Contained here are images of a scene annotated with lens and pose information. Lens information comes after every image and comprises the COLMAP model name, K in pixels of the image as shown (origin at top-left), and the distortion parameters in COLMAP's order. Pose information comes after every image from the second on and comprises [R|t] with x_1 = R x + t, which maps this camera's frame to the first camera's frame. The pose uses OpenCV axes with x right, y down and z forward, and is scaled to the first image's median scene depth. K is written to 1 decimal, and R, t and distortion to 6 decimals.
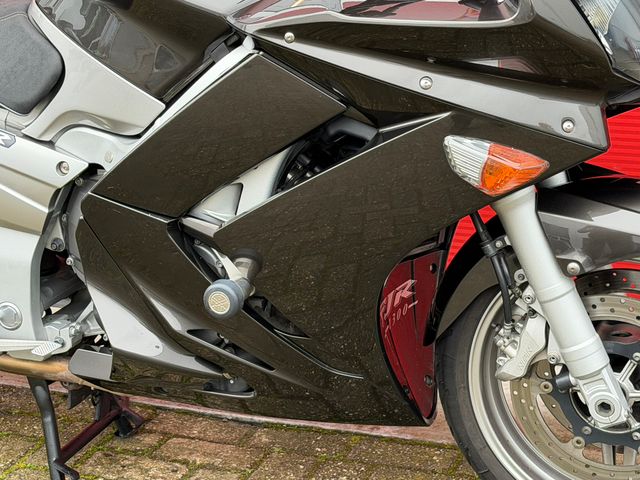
lens RADIAL K [[1438.4, 0, 319.5], [0, 1438.4, 255.0], [0, 0, 1]] dist [0.107745, 0.305406]
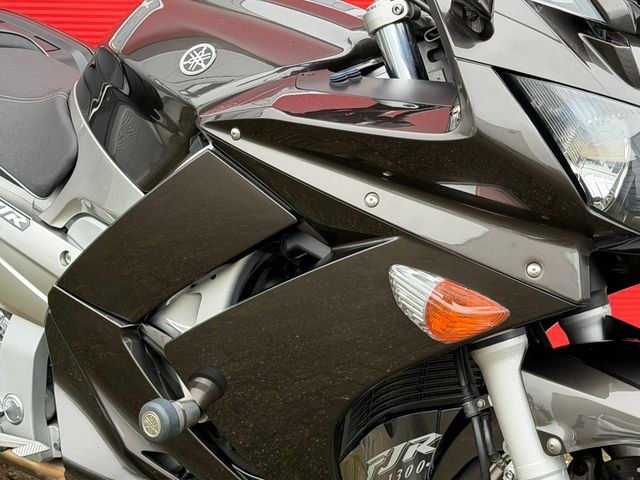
lens RADIAL K [[1429.5, 0, 320.0], [0, 1429.5, 240.0], [0, 0, 1]] dist [0.113294, 0.273060]
pose [[0.948578, 0.108610, -0.297328, 0.261785], [-0.137557, 0.987404, -0.078169, -0.022379], [0.285093, 0.115049, 0.951570, 0.166846]]
